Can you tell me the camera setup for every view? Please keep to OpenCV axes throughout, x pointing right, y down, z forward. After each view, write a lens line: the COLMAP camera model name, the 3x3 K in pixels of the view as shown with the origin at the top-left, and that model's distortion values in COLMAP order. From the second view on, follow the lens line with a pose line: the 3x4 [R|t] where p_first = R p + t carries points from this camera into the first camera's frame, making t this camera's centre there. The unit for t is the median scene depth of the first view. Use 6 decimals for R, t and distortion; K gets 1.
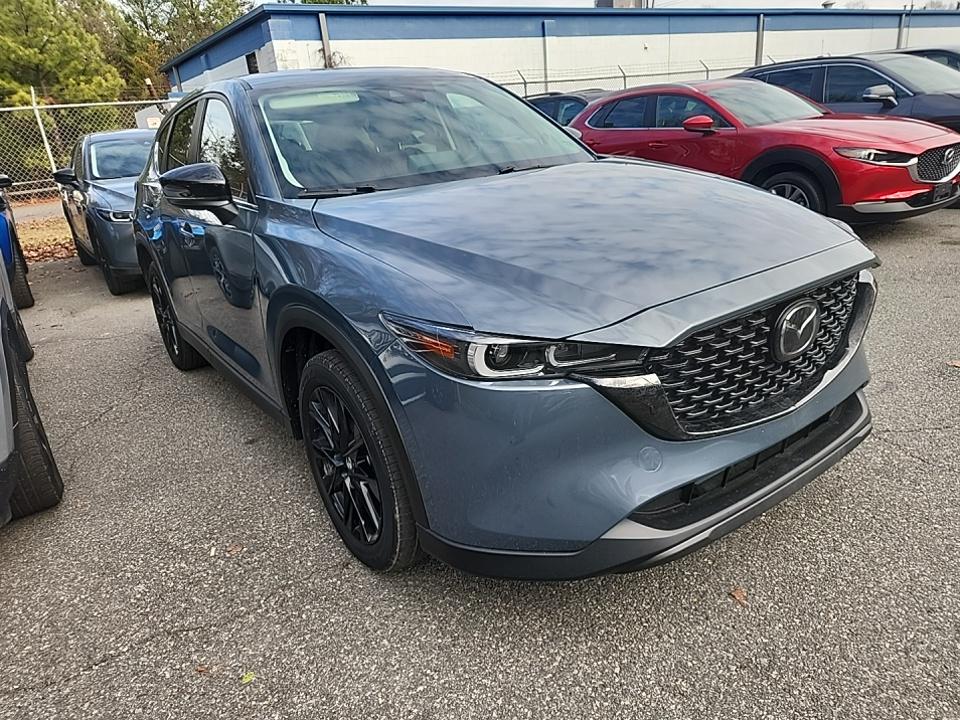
lens RADIAL K [[653.8, 0, 479.9], [0, 653.8, 359.5], [0, 0, 1]] dist [0.023394, -0.022127]
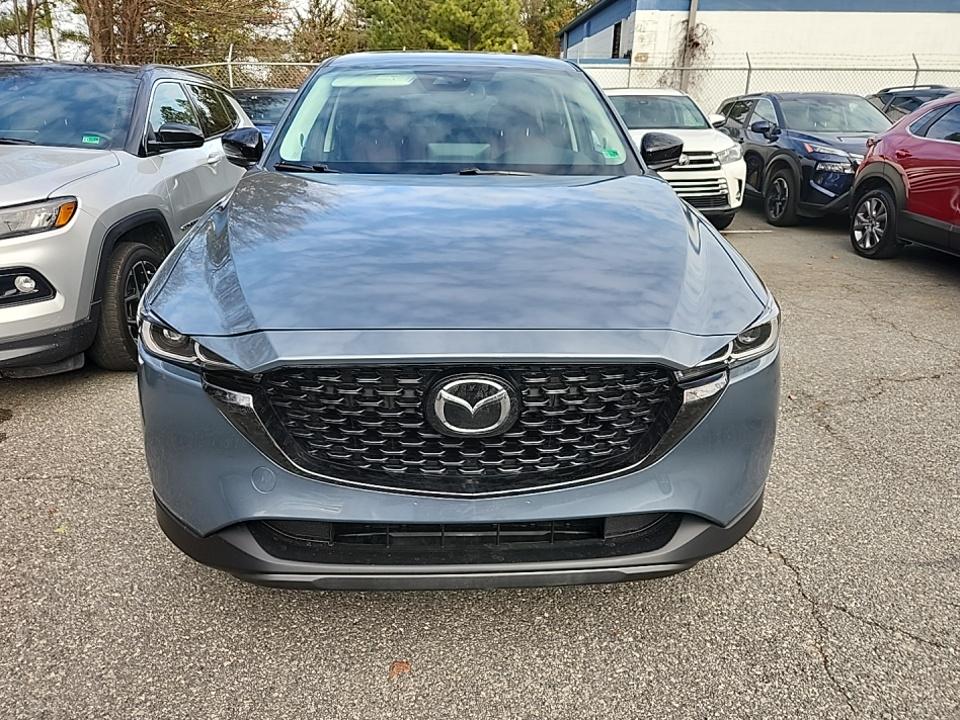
lens RADIAL K [[653.8, 0, 481.0], [0, 653.8, 360.7], [0, 0, 1]] dist [0.023394, -0.022127]
pose [[0.829375, 0.281245, -0.482740, 0.114658], [-0.260256, 0.959066, 0.111618, -0.025756], [0.494372, 0.033063, 0.868622, 0.035743]]
